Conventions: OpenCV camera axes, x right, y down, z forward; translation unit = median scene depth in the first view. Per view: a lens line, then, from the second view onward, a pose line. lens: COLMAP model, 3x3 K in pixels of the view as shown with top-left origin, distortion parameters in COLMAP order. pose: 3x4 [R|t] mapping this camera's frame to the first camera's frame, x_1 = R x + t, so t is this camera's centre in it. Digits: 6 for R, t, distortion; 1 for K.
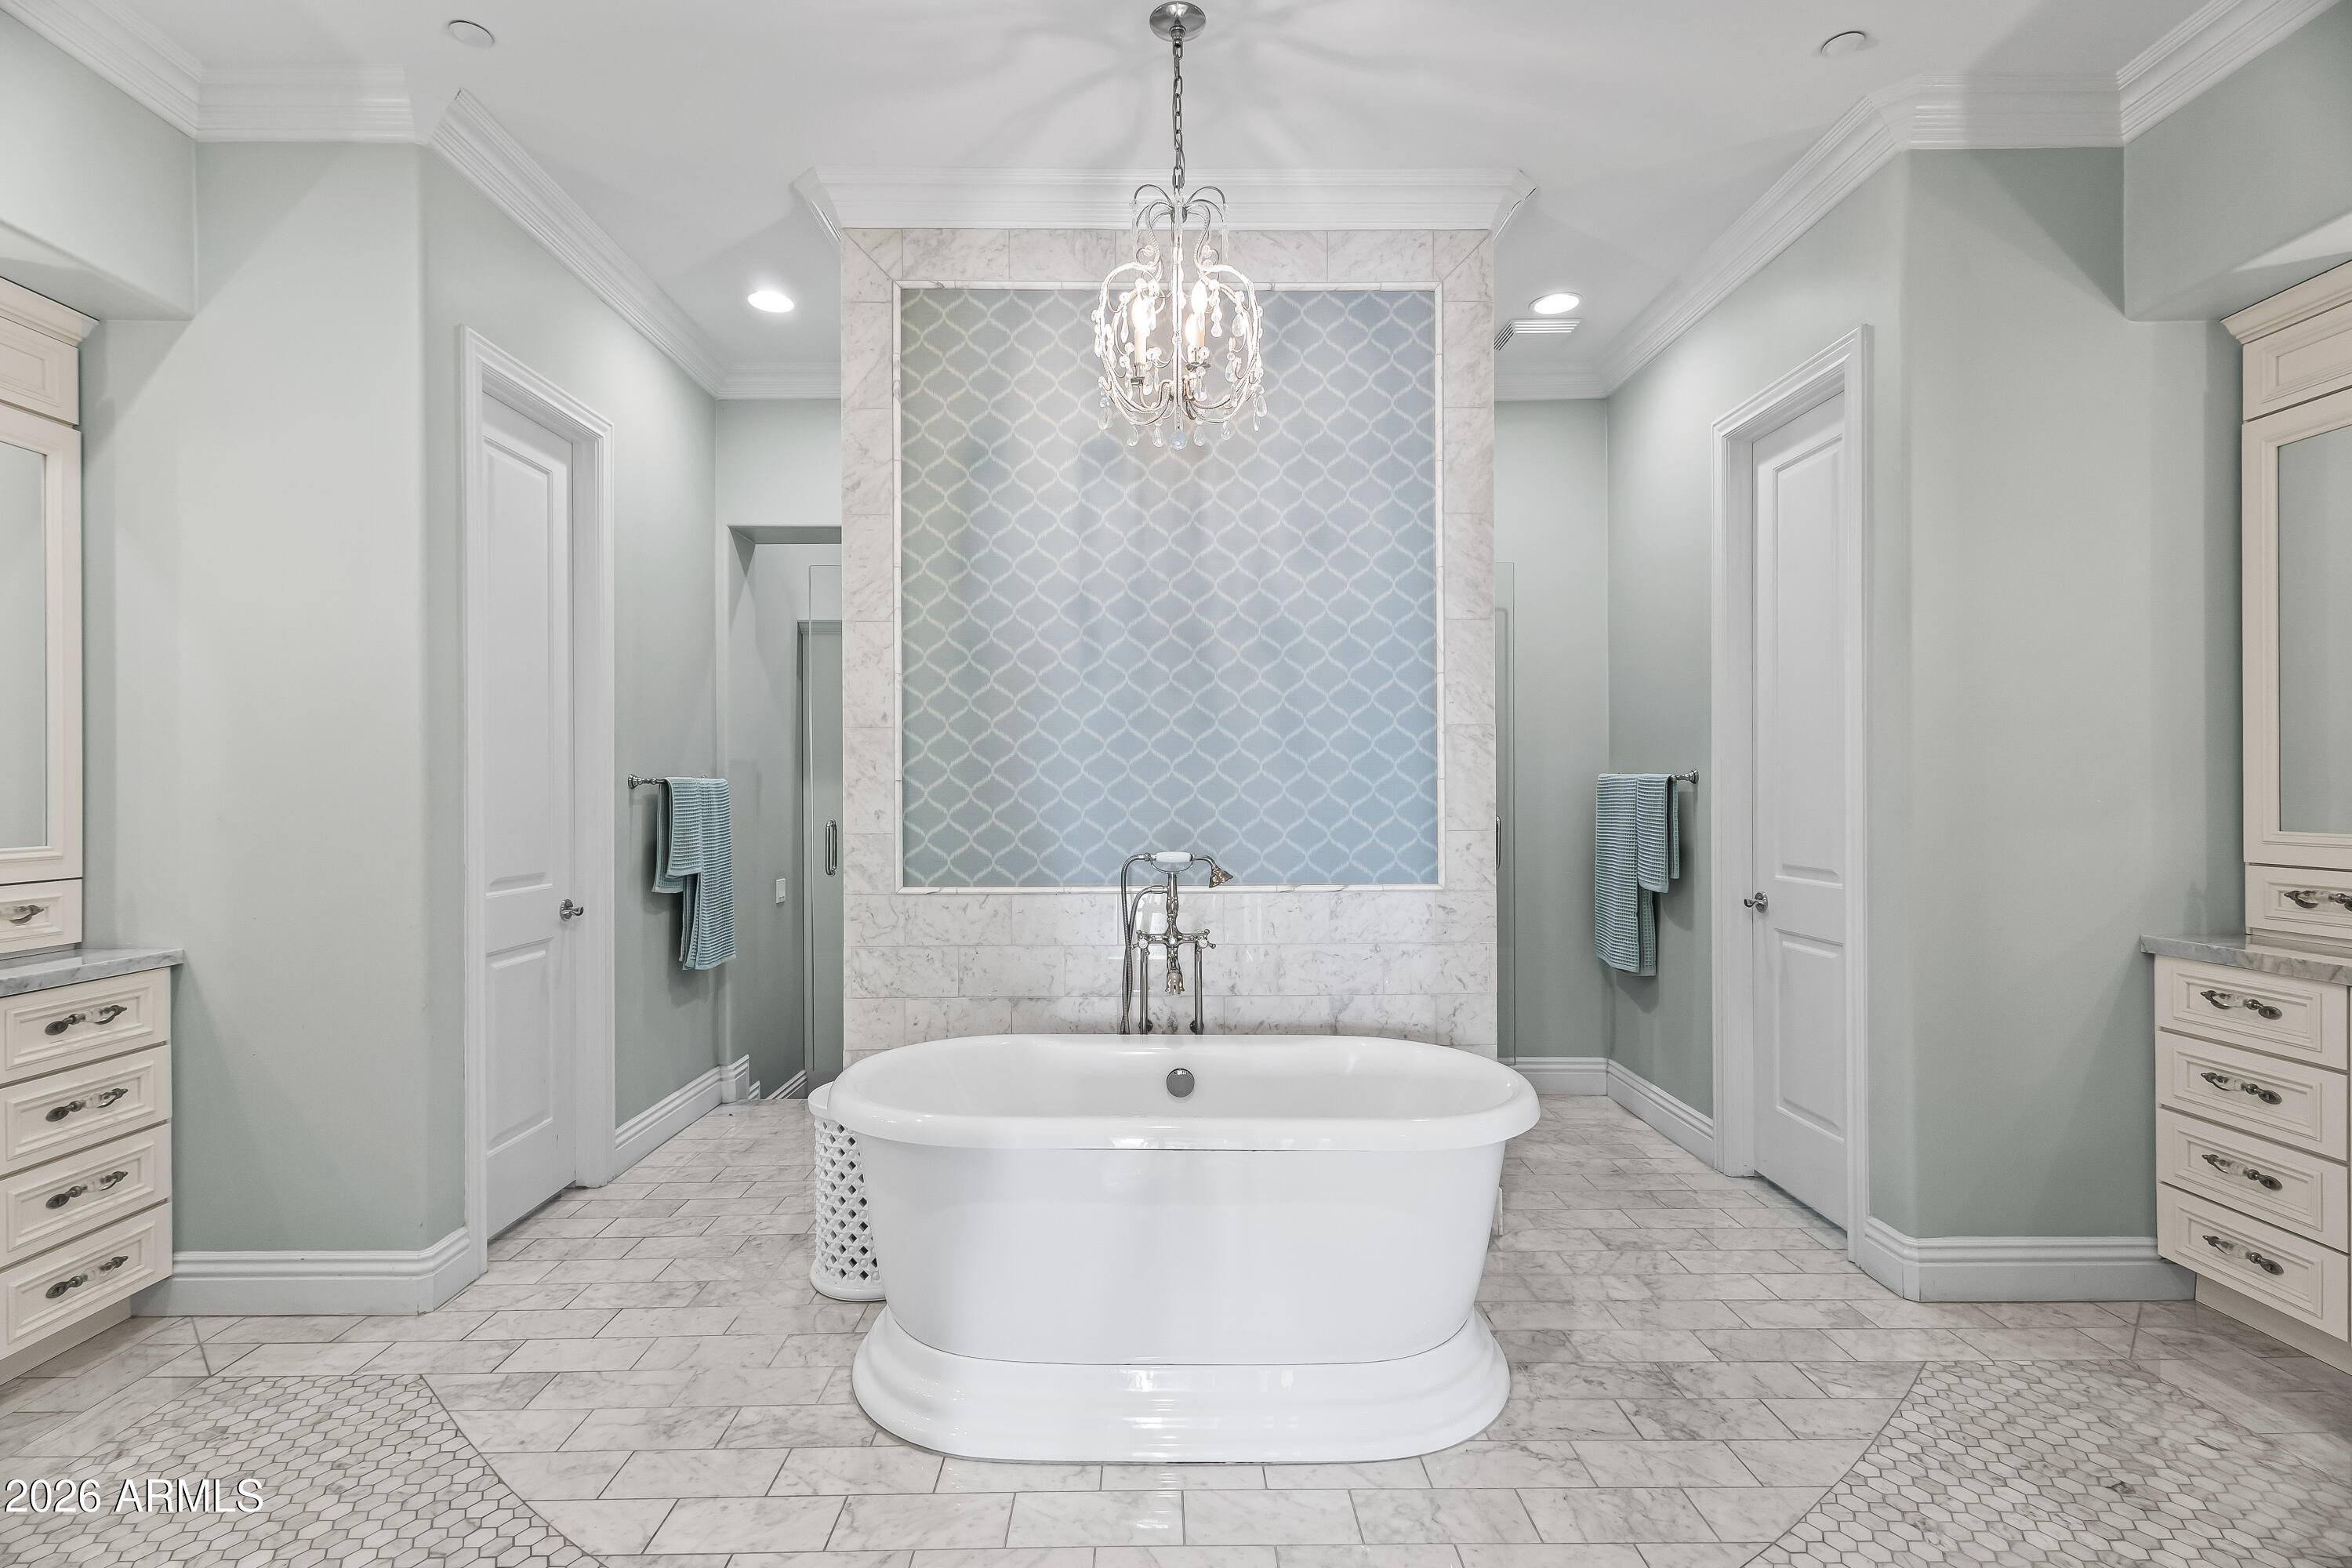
lens RADIAL K [[1105.1, 0, 1168.3], [0, 1105.1, 775.0], [0, 0, 1]] dist [0.001868, -0.000418]
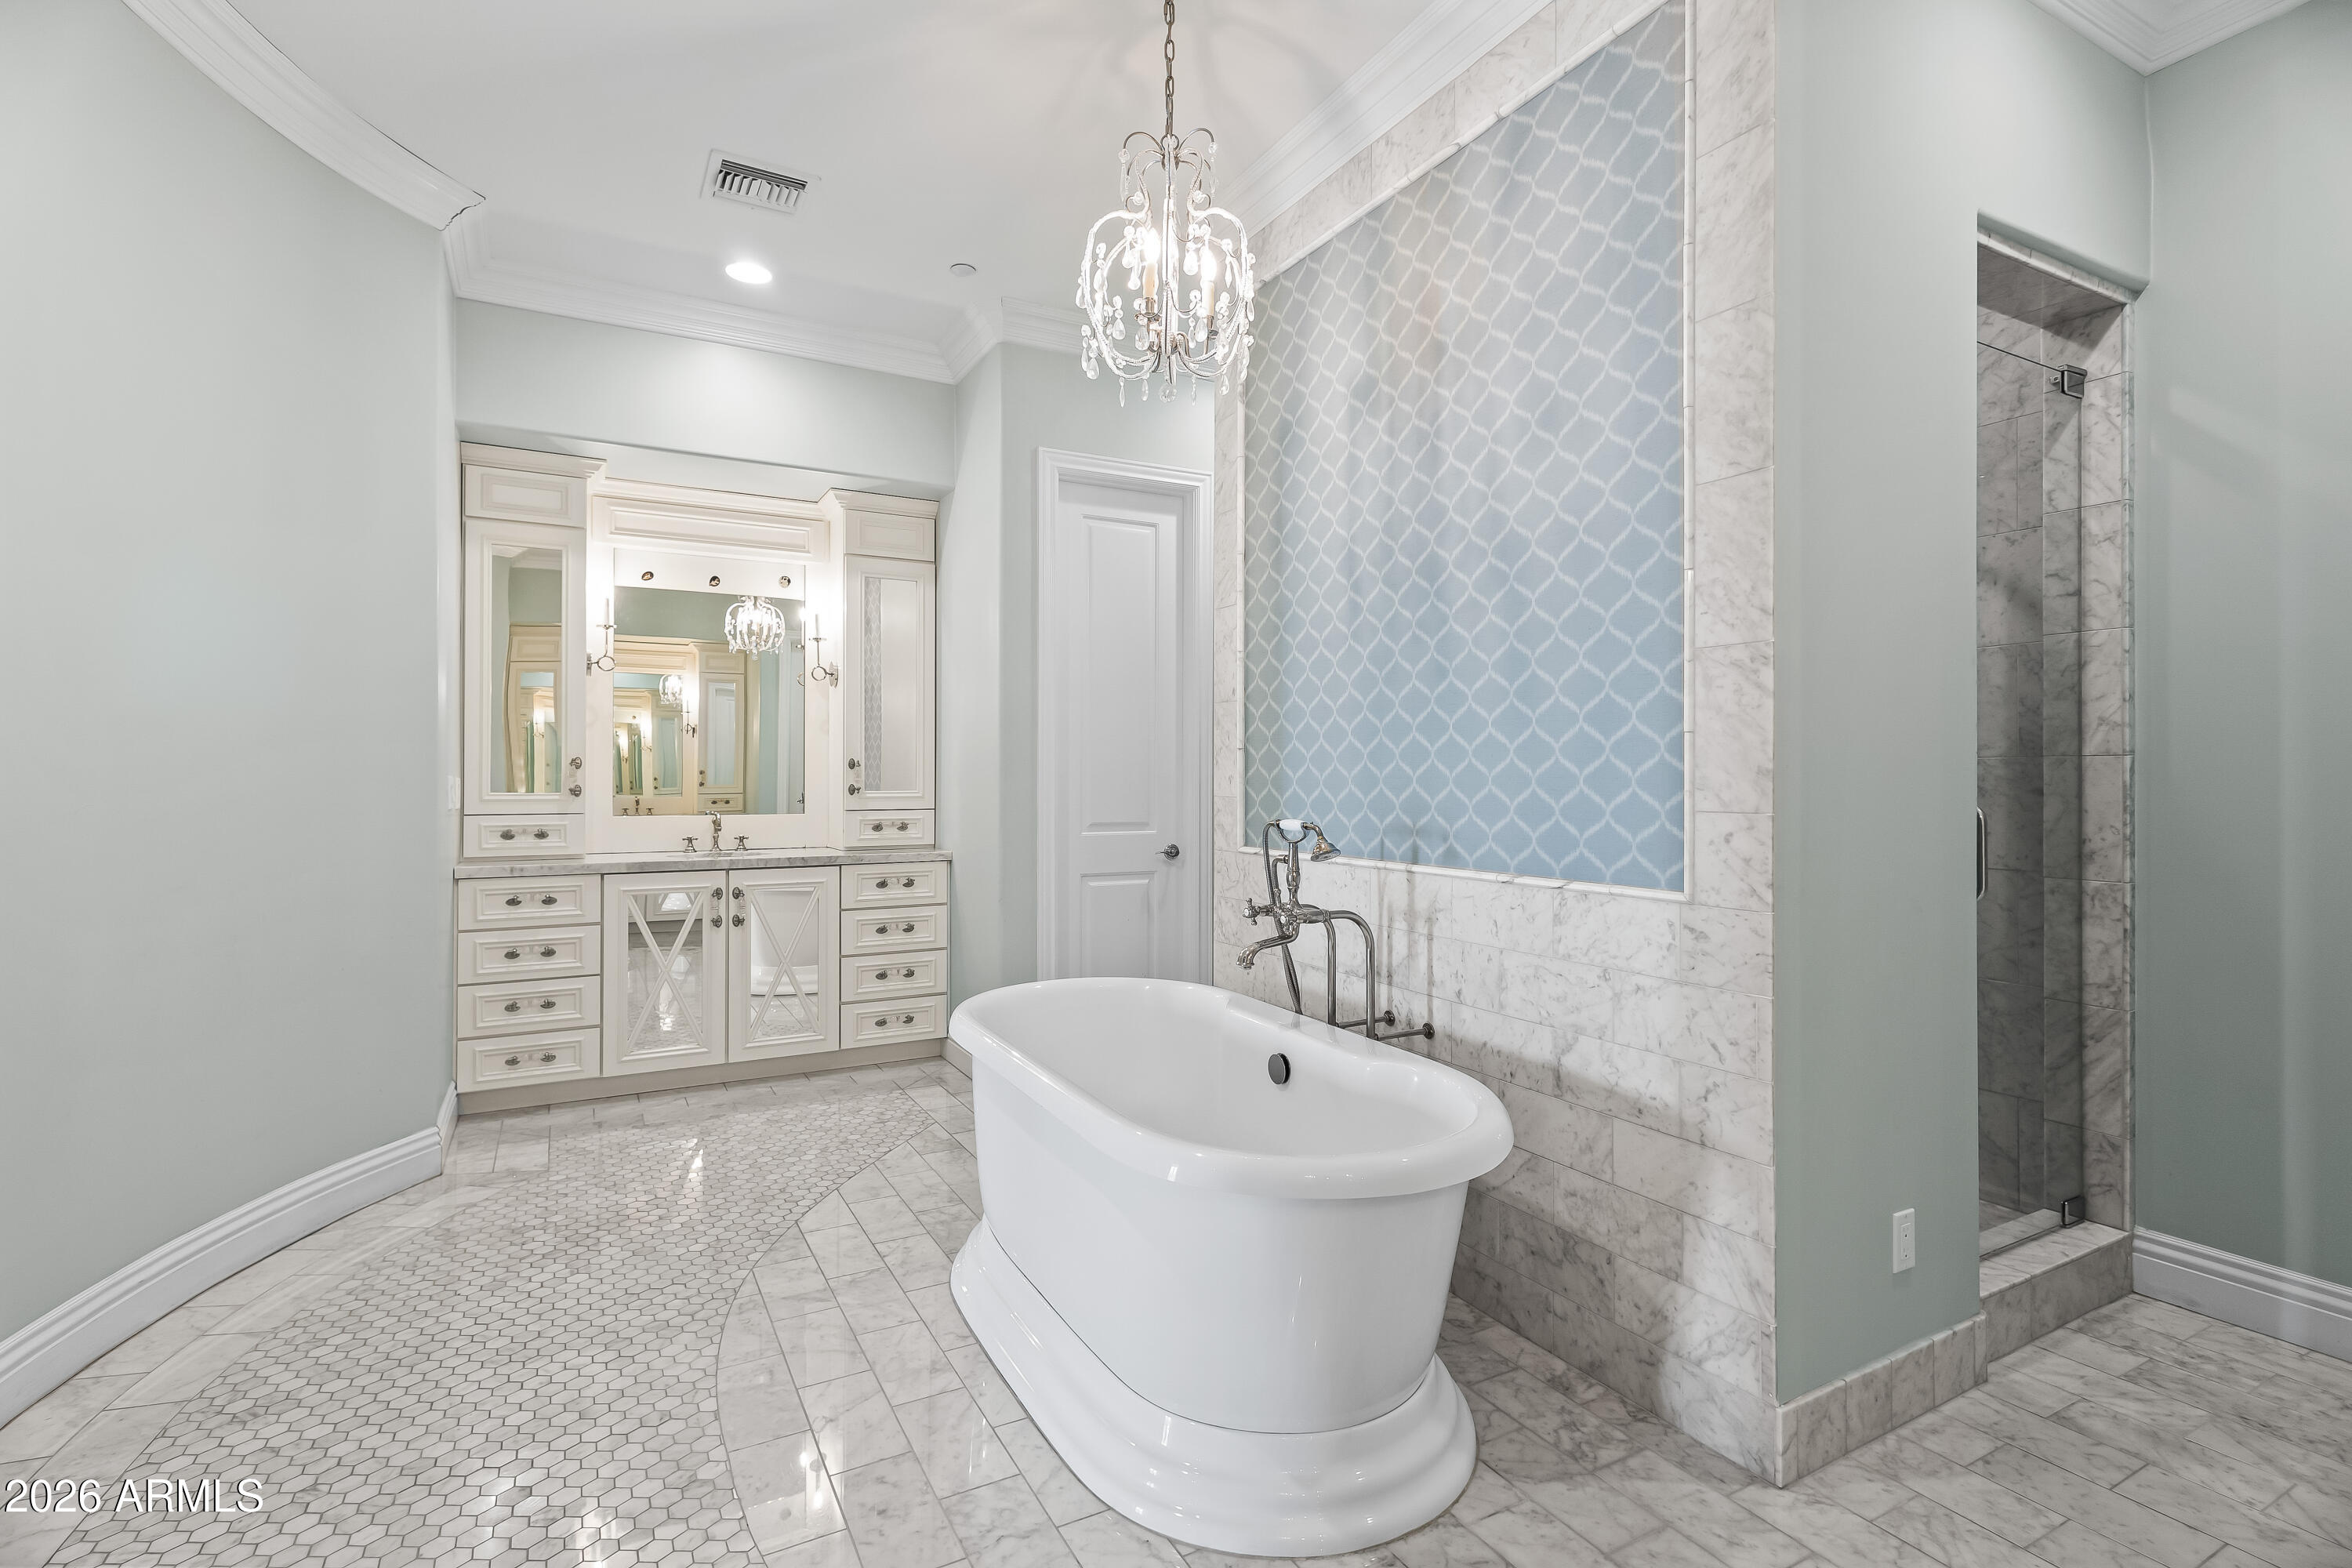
lens RADIAL K [[1074.0, 0, 1126.3], [0, 1074.0, 759.3], [0, 0, 1]] dist [0.003126, 0.000028]
pose [[0.462467, -0.008138, -0.886599, 0.653856], [0.008868, 0.999950, -0.004553, 0.019520], [0.886592, -0.005756, 0.462516, 0.410961]]
